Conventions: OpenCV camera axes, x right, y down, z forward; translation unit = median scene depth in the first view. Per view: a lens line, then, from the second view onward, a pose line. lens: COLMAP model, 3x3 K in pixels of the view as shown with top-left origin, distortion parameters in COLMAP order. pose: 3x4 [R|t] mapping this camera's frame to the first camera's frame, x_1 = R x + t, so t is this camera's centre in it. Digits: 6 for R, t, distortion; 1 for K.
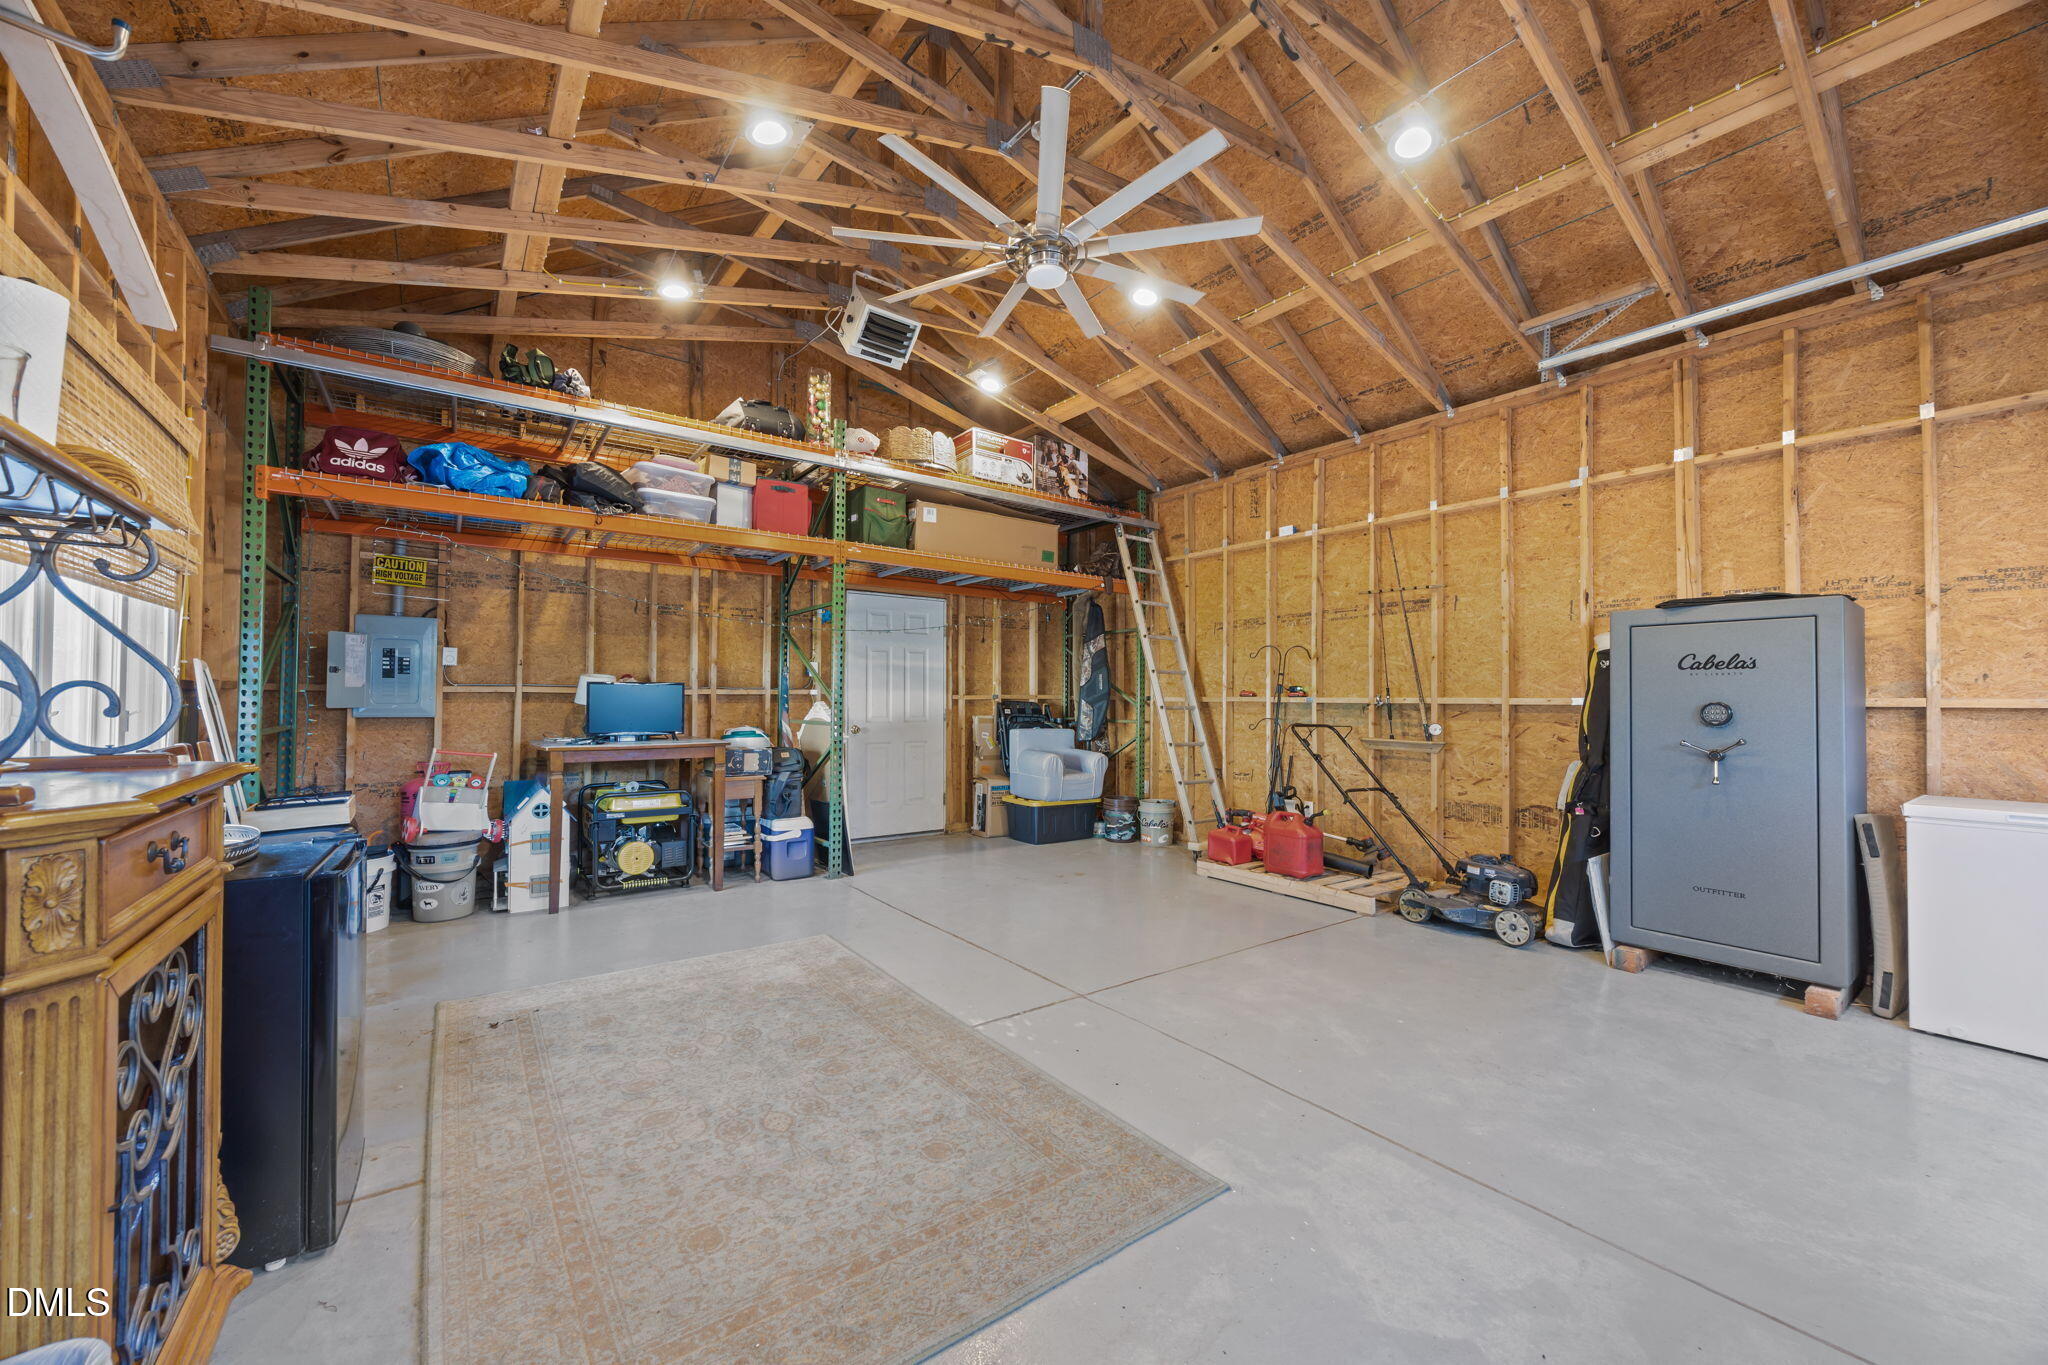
lens RADIAL K [[776.9, 0, 1012.4], [0, 776.9, 685.9], [0, 0, 1]] dist [-0.007456, 0.000257]
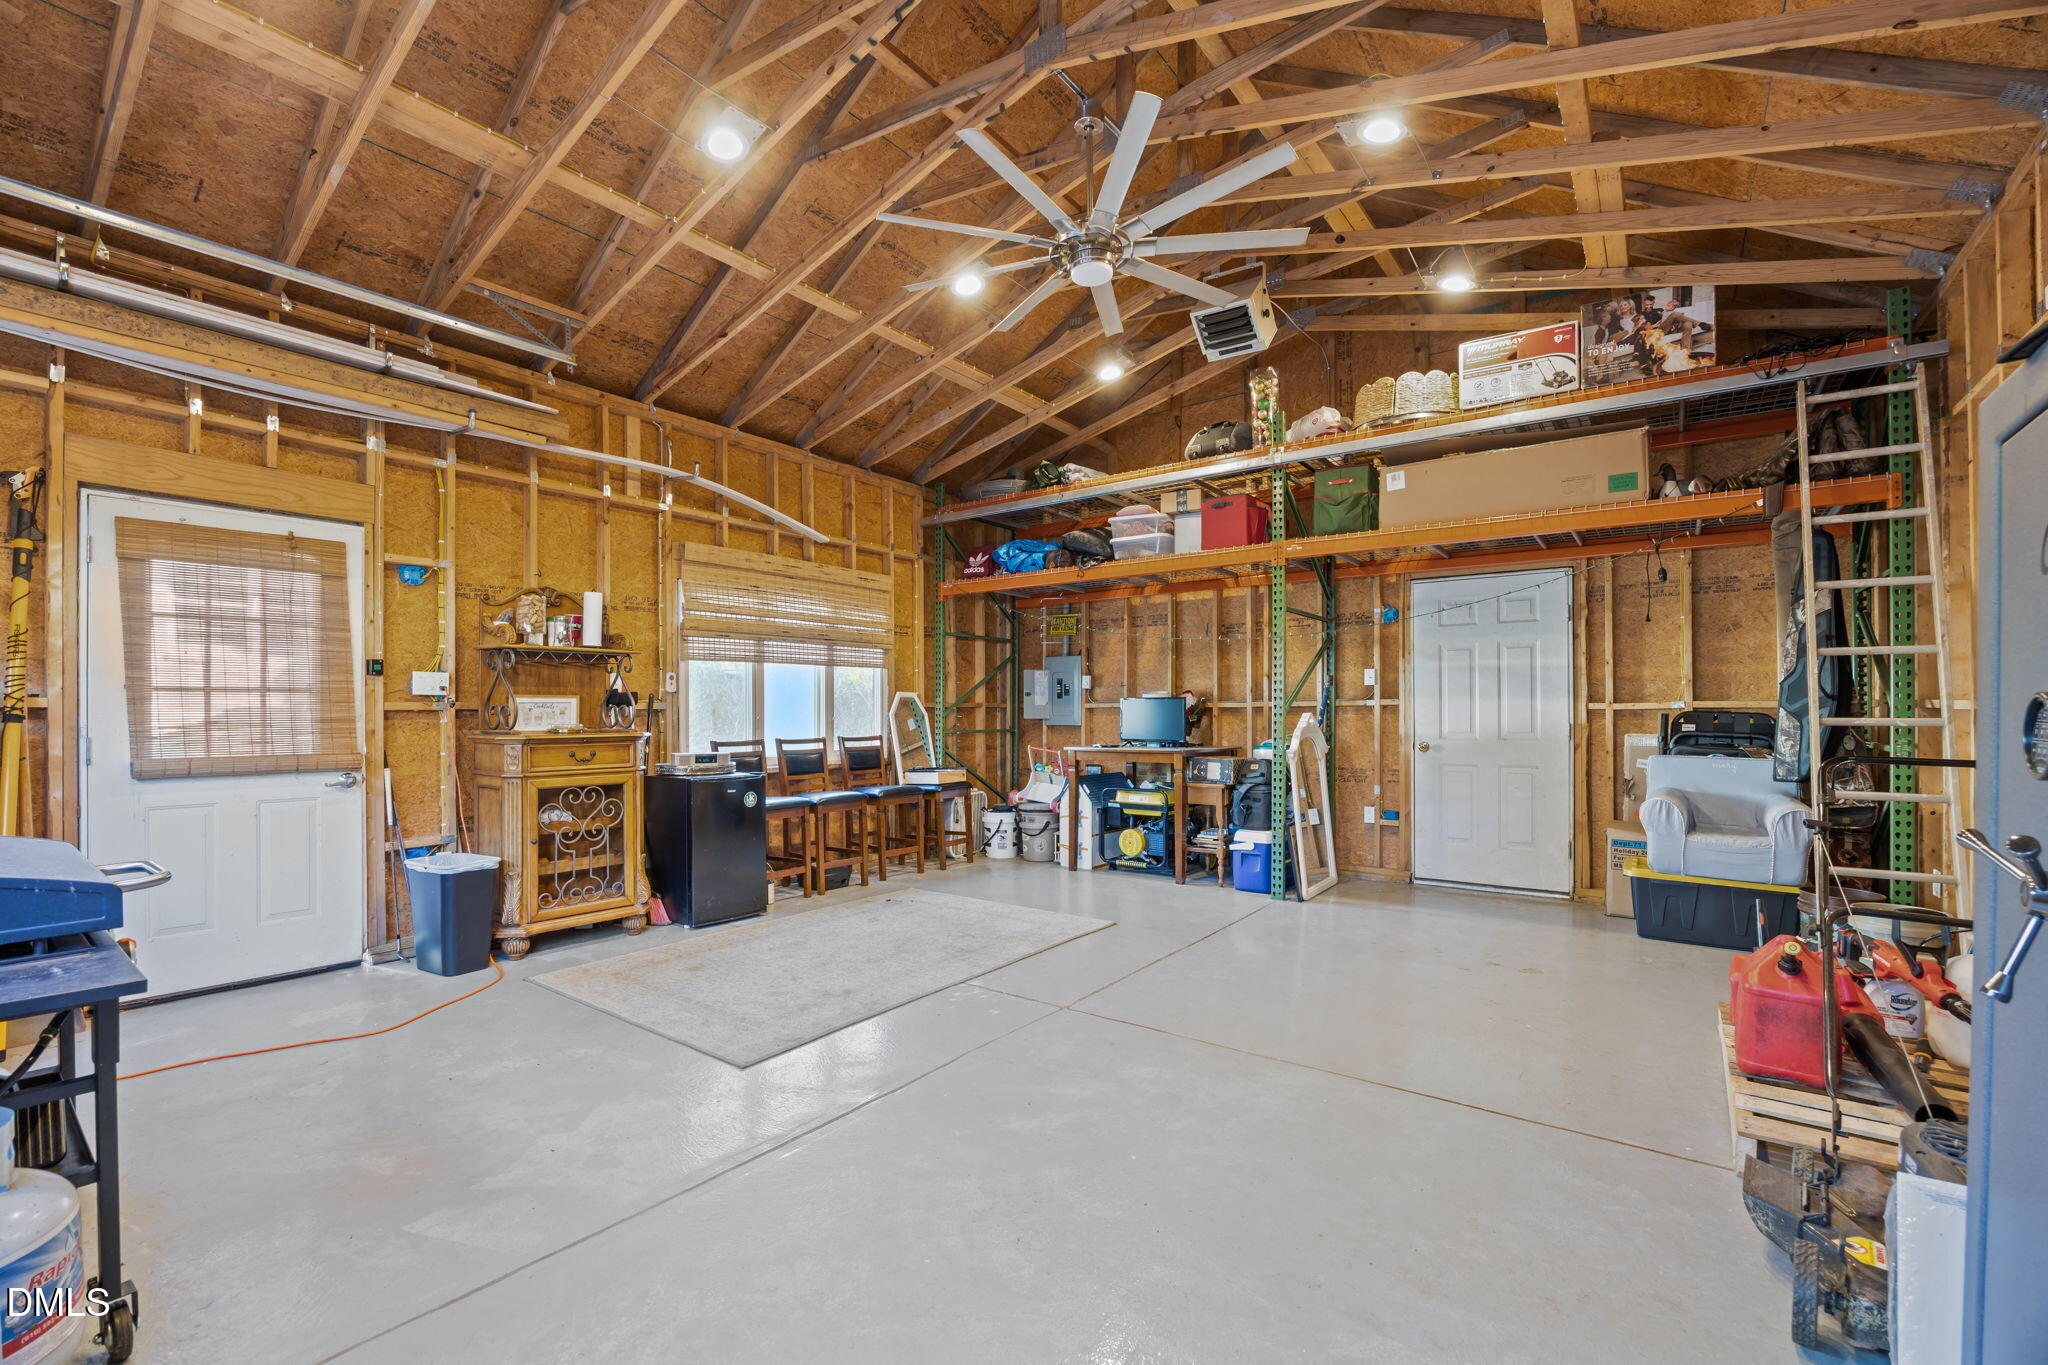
lens RADIAL K [[887.9, 0, 1014.9], [0, 887.9, 712.7], [0, 0, 1]] dist [-0.020334, 0.000233]
pose [[0.288511, -0.005683, -0.957460, 0.745971], [0.019584, 0.999808, -0.000033, 0.014321], [0.957276, -0.018741, 0.288567, 0.400695]]
